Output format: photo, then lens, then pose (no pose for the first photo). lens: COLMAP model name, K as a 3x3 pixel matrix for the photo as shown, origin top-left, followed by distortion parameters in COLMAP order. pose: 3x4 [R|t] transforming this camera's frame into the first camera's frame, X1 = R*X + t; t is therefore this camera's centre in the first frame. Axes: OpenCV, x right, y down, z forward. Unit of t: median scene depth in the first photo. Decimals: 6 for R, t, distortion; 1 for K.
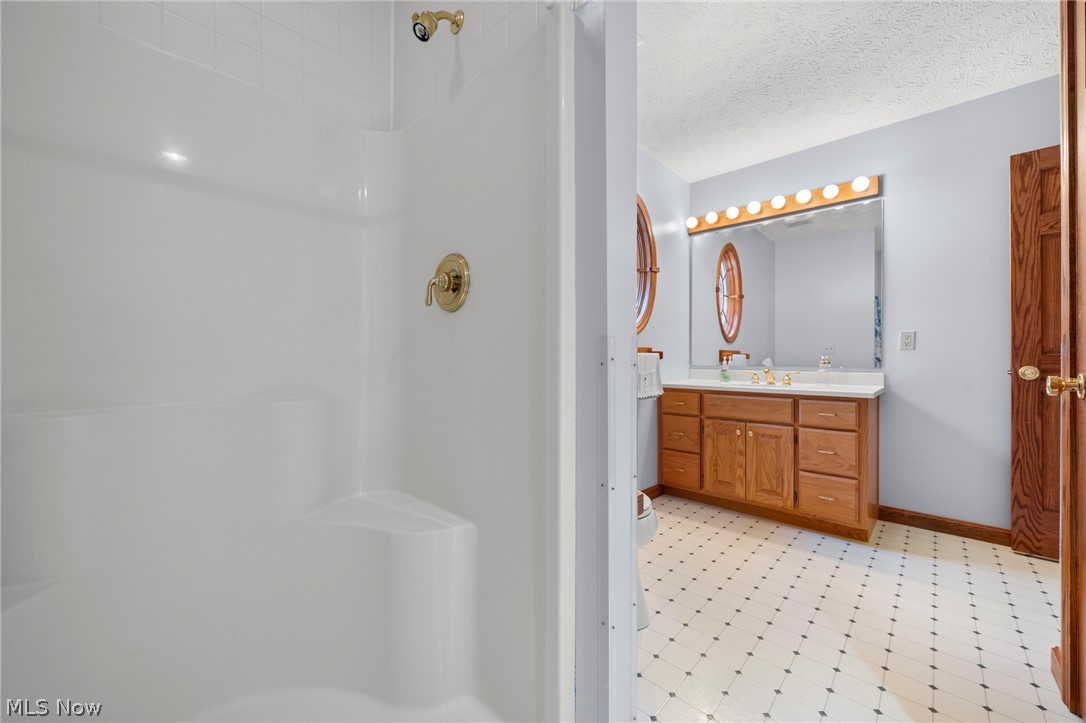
lens RADIAL K [[427.8, 0, 543.5], [0, 427.8, 359.3], [0, 0, 1]] dist [0.000650, -0.001095]
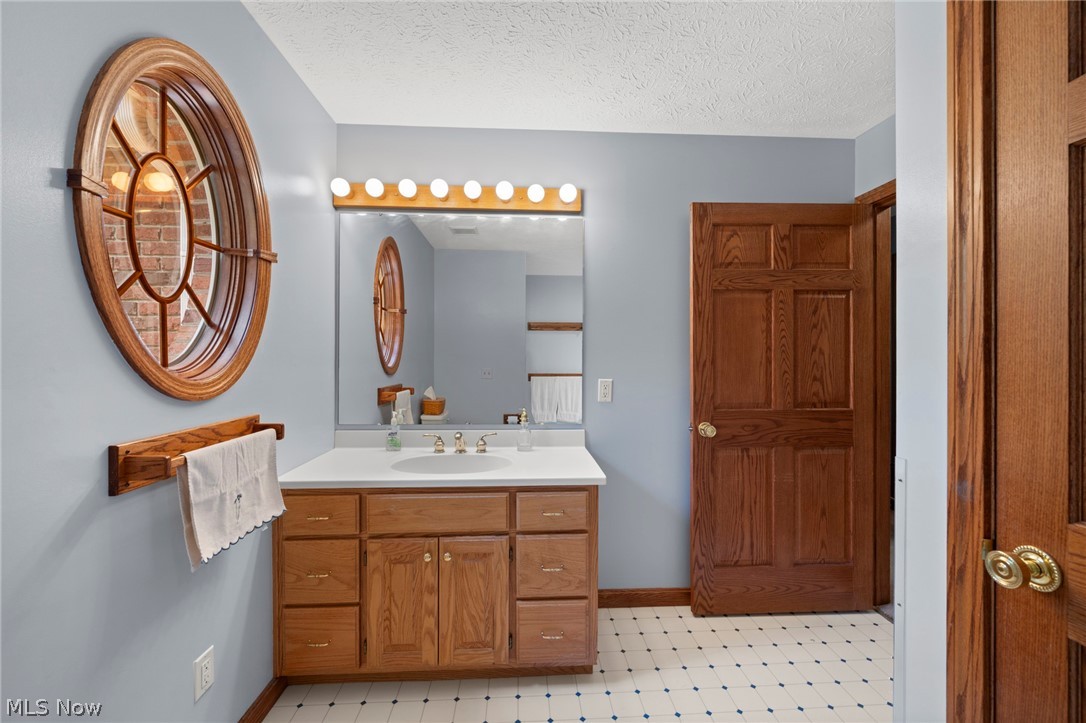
lens RADIAL K [[427.8, 0, 542.5], [0, 427.8, 359.1], [0, 0, 1]] dist [0.000650, -0.001095]
pose [[0.691348, -0.000269, 0.722522, 0.132074], [-0.004046, 0.999983, 0.004243, -0.100275], [-0.722511, -0.005856, 0.691335, 0.454268]]
